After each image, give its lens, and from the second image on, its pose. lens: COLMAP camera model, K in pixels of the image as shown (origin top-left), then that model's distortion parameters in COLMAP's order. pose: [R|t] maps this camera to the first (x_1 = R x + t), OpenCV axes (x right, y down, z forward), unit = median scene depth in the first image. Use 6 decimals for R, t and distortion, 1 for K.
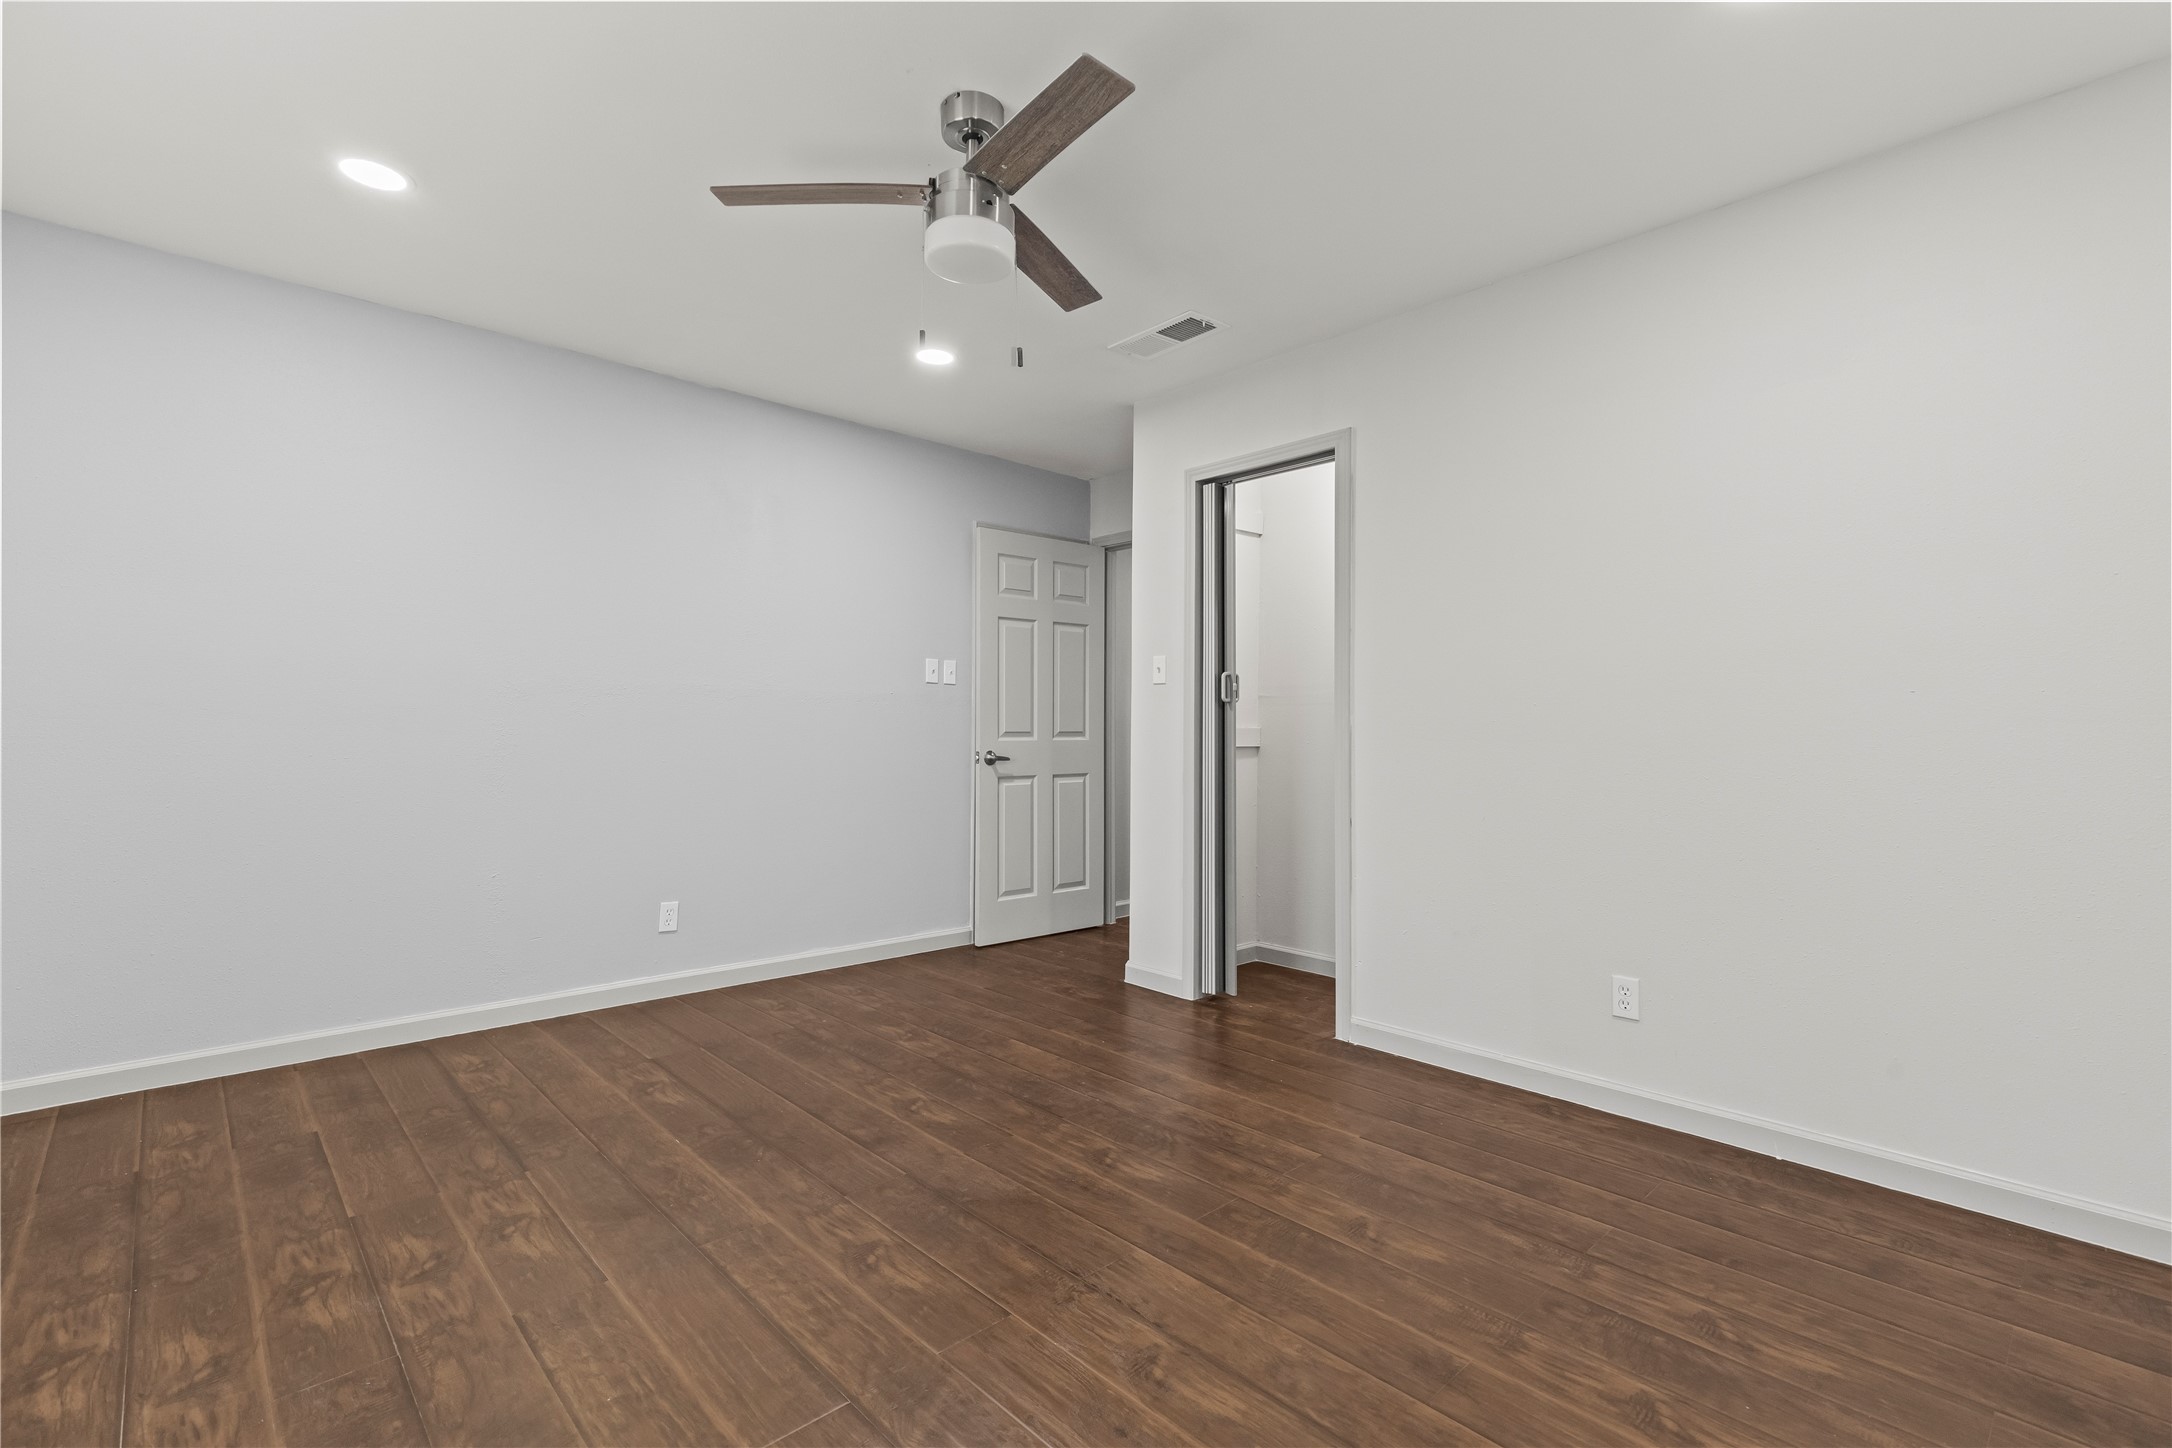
lens RADIAL K [[976.4, 0, 1086.0], [0, 976.4, 724.5], [0, 0, 1]] dist [0.007994, -0.002066]
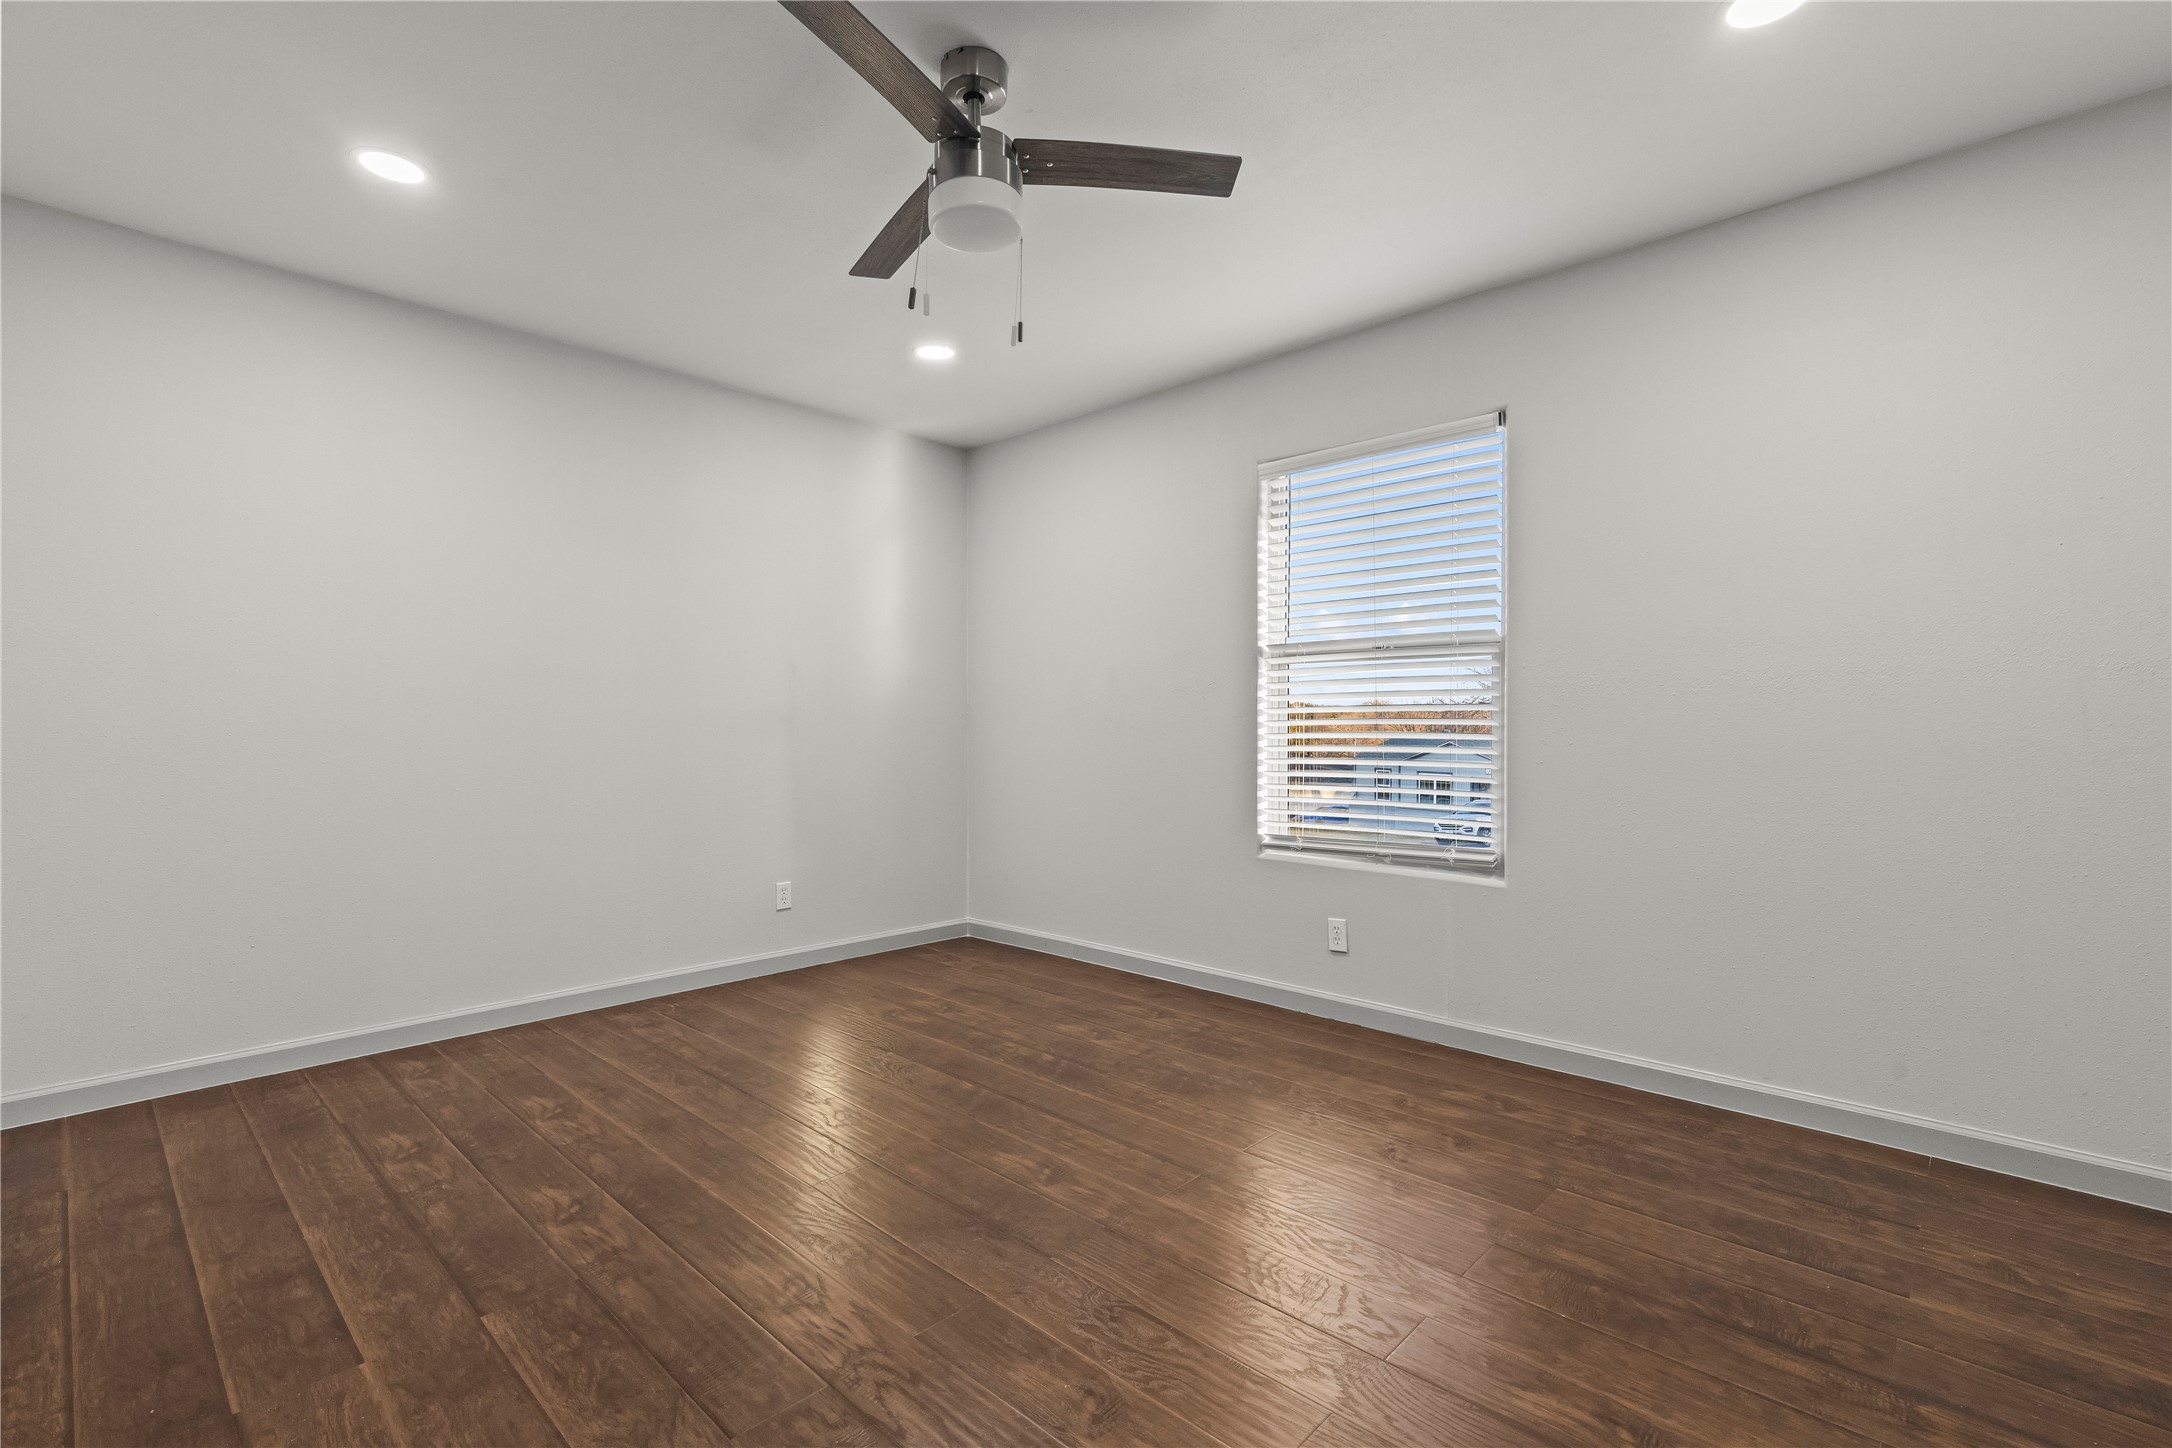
lens RADIAL K [[976.4, 0, 1085.9], [0, 976.4, 725.6], [0, 0, 1]] dist [0.007994, -0.002066]
pose [[-0.998211, -0.006778, -0.059403, -0.183039], [-0.006588, 0.999973, -0.003394, 0.011401], [0.059425, -0.002997, -0.998228, 2.078140]]
